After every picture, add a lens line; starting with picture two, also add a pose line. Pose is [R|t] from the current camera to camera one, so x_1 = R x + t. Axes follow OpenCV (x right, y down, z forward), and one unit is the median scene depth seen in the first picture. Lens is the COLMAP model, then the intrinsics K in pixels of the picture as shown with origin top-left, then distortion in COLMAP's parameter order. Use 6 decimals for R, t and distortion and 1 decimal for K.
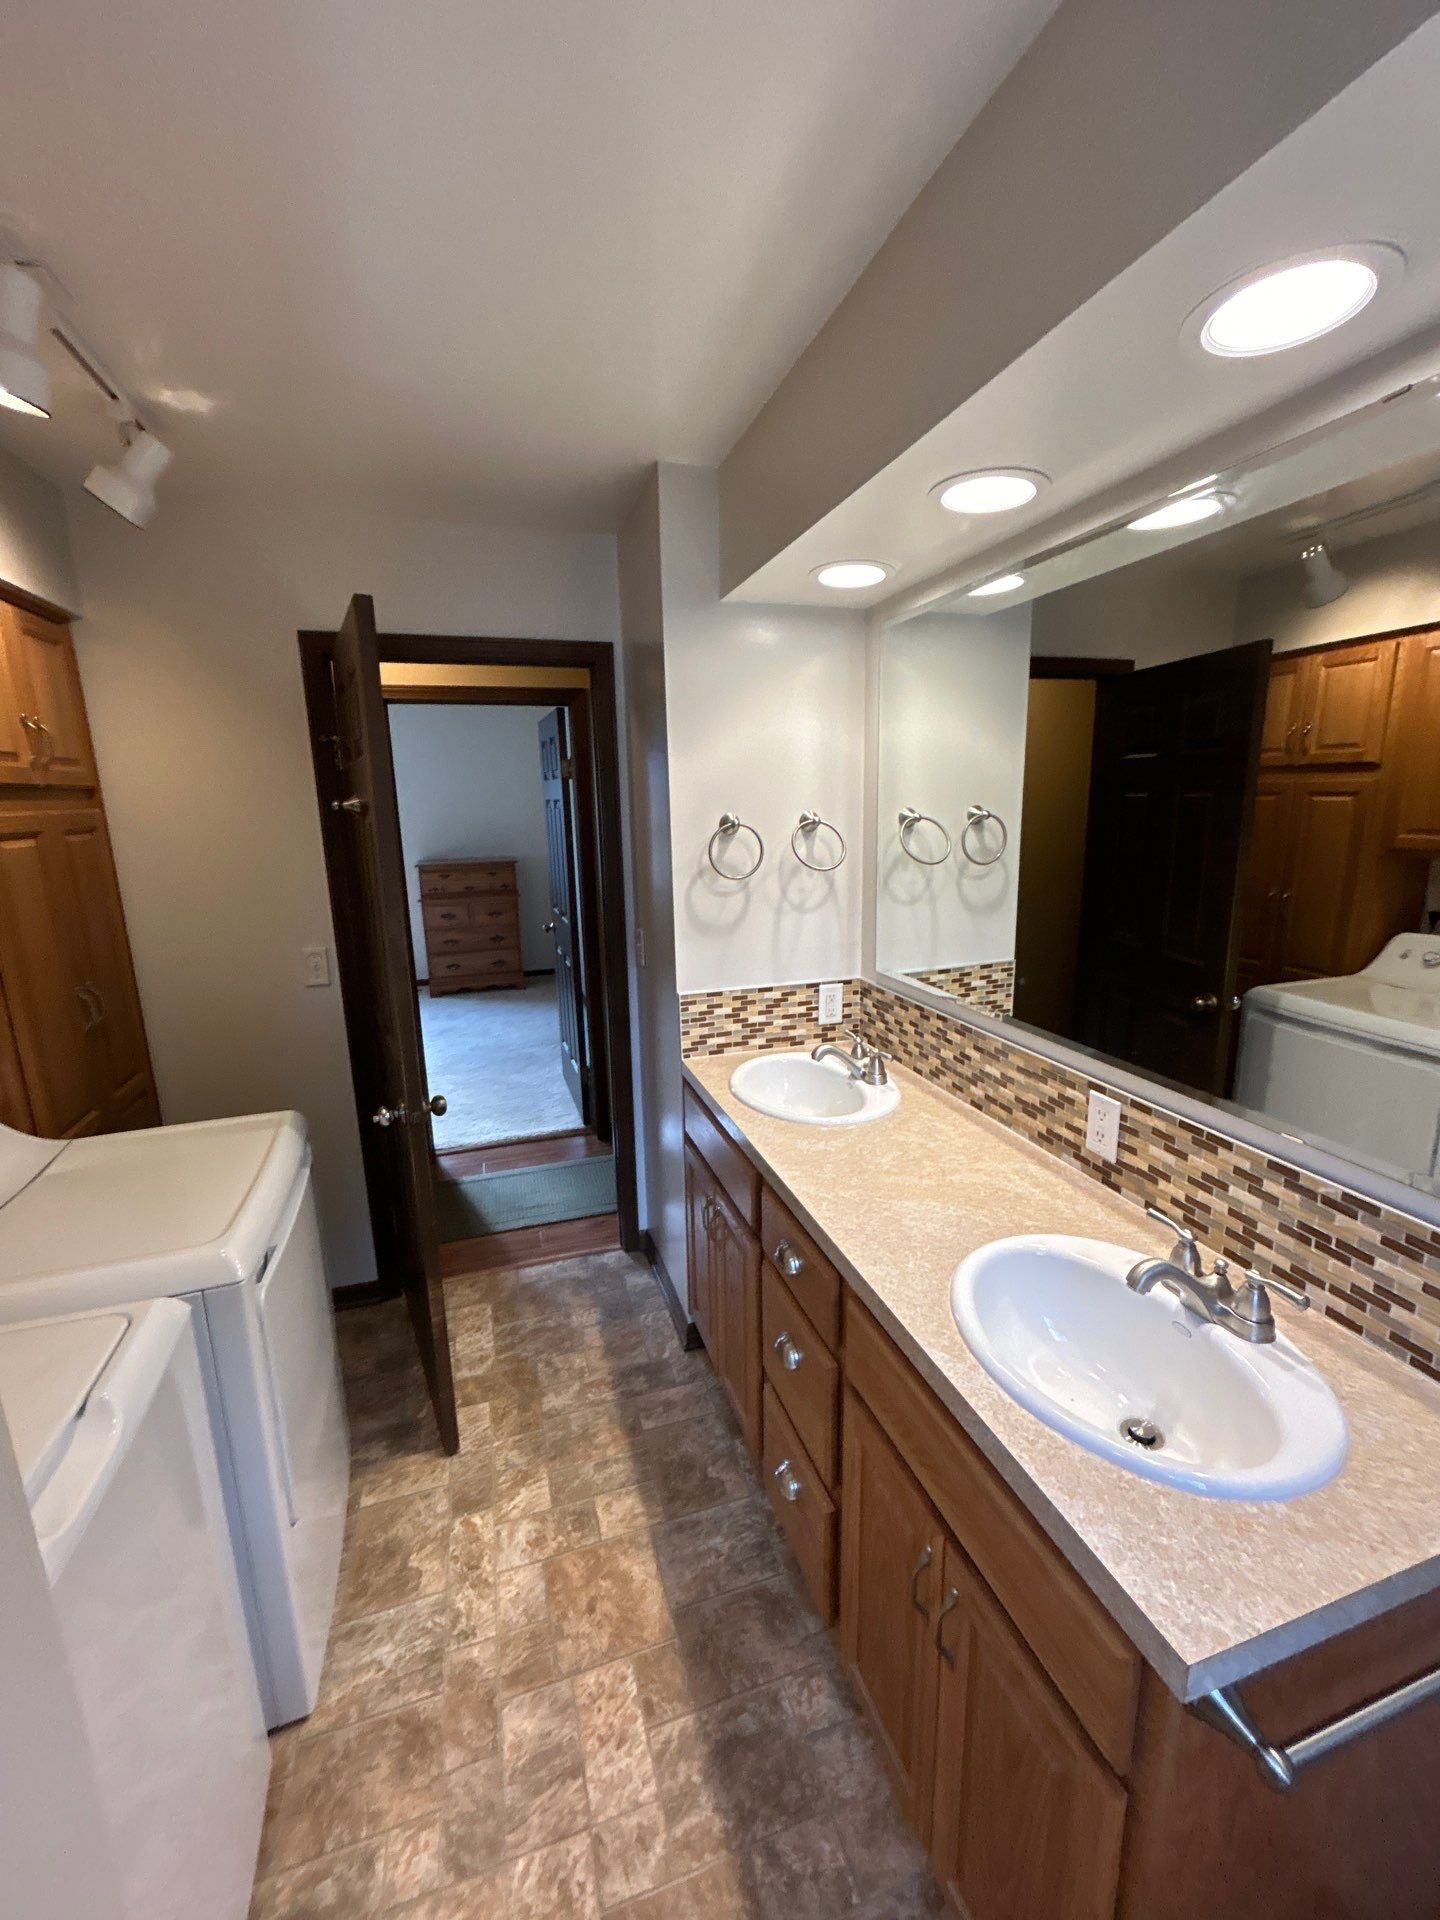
lens RADIAL K [[771.1, 0, 719.4], [0, 771.1, 955.7], [0, 0, 1]] dist [-0.001599, 0.000031]
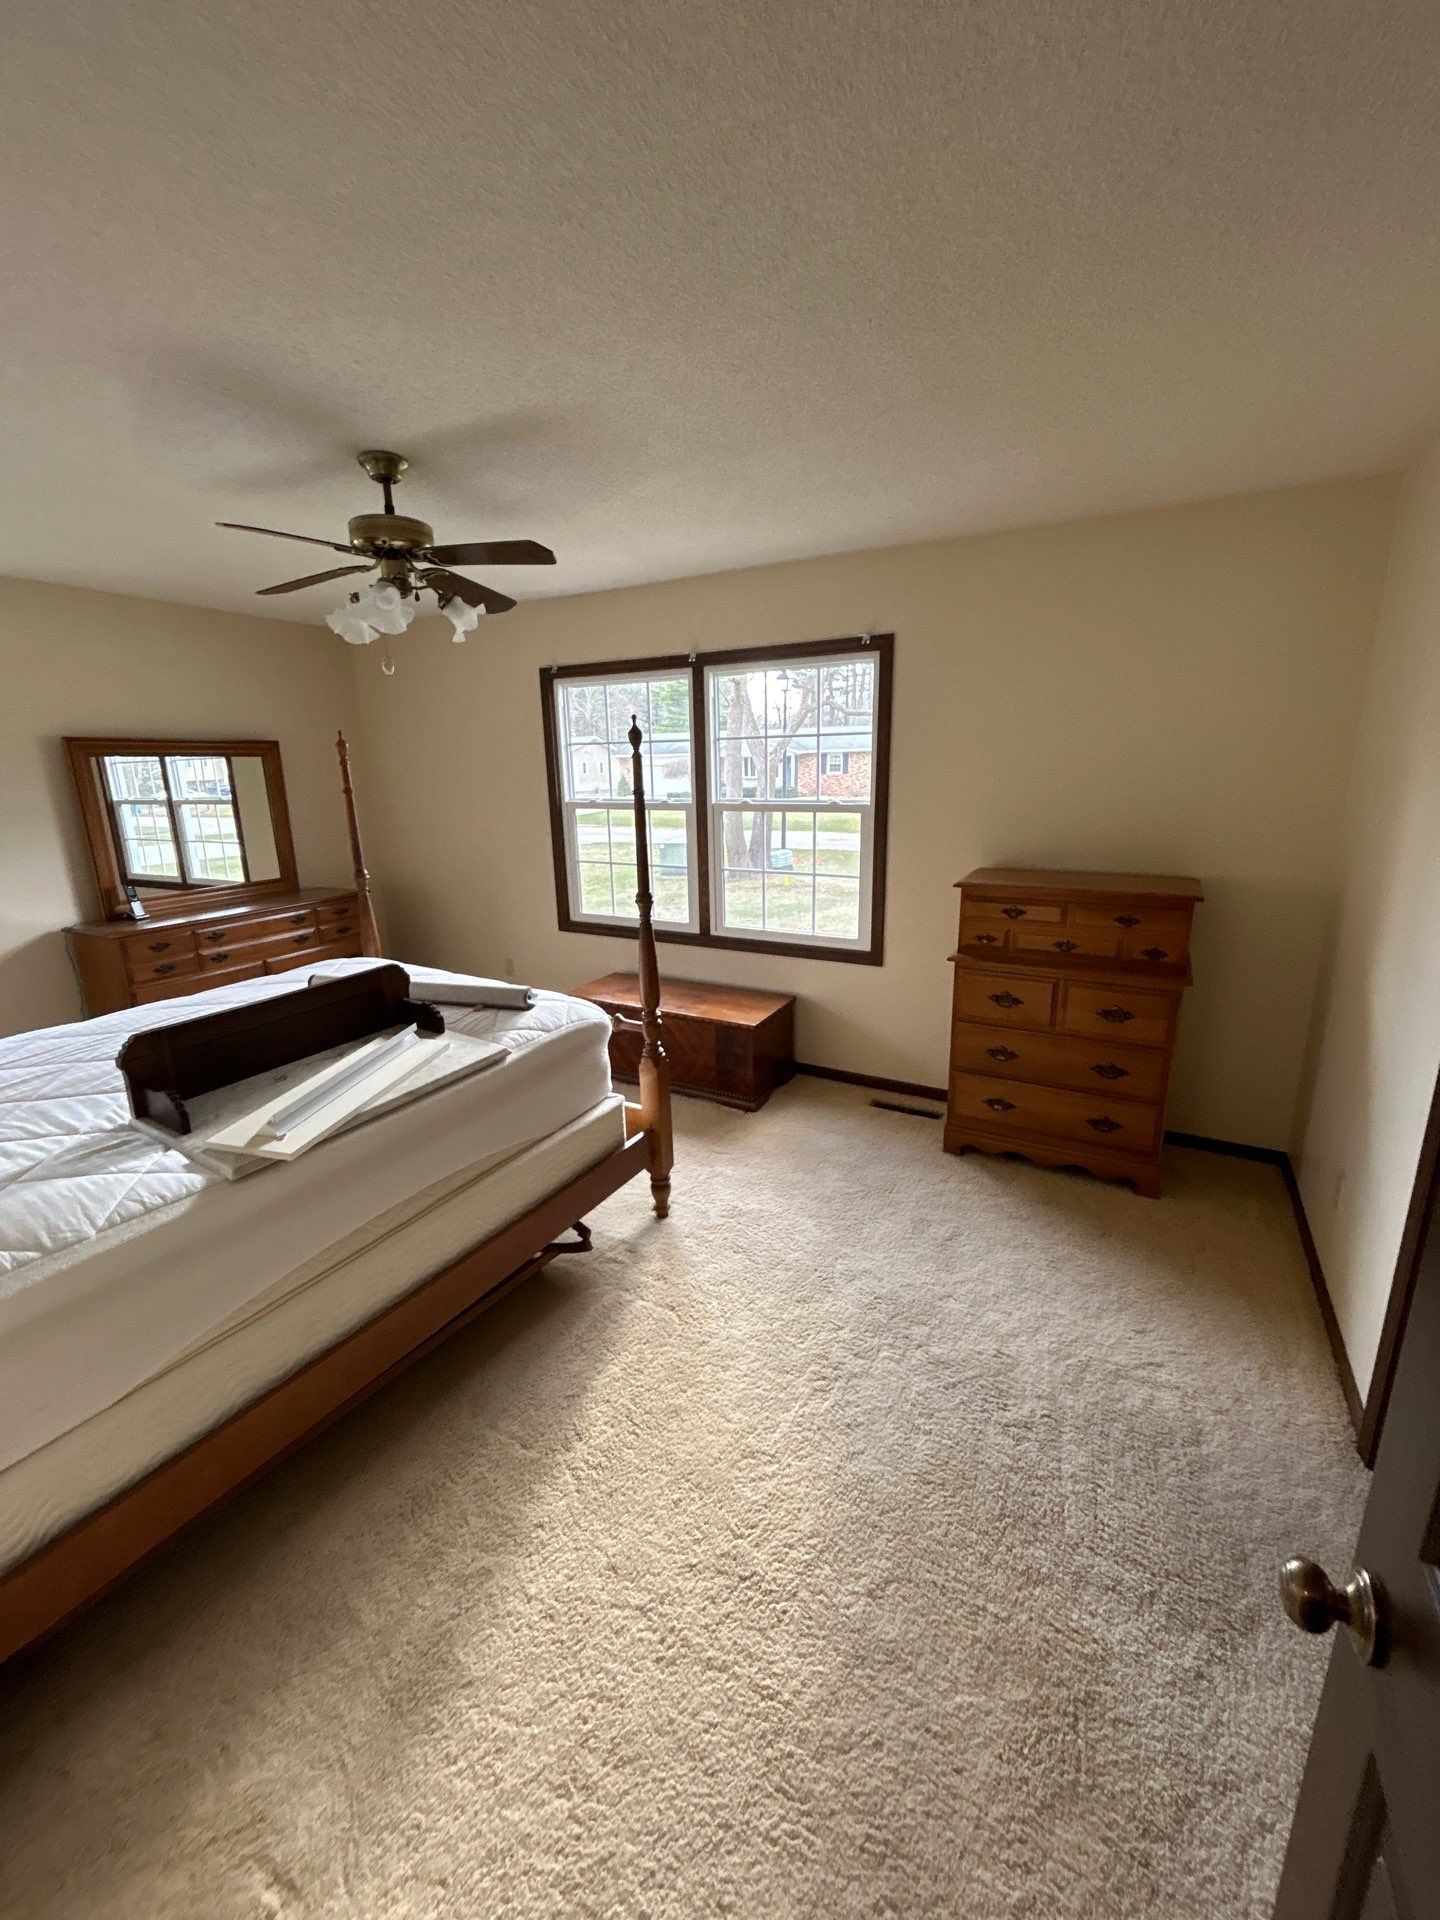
lens RADIAL K [[771.1, 0, 719.4], [0, 771.1, 955.7], [0, 0, 1]] dist [-0.001599, 0.000031]
pose [[0.678101, 0.185911, -0.711067, -0.144728], [-0.139937, 0.982439, 0.123413, -0.108302], [0.721524, 0.015818, 0.692209, 0.554748]]
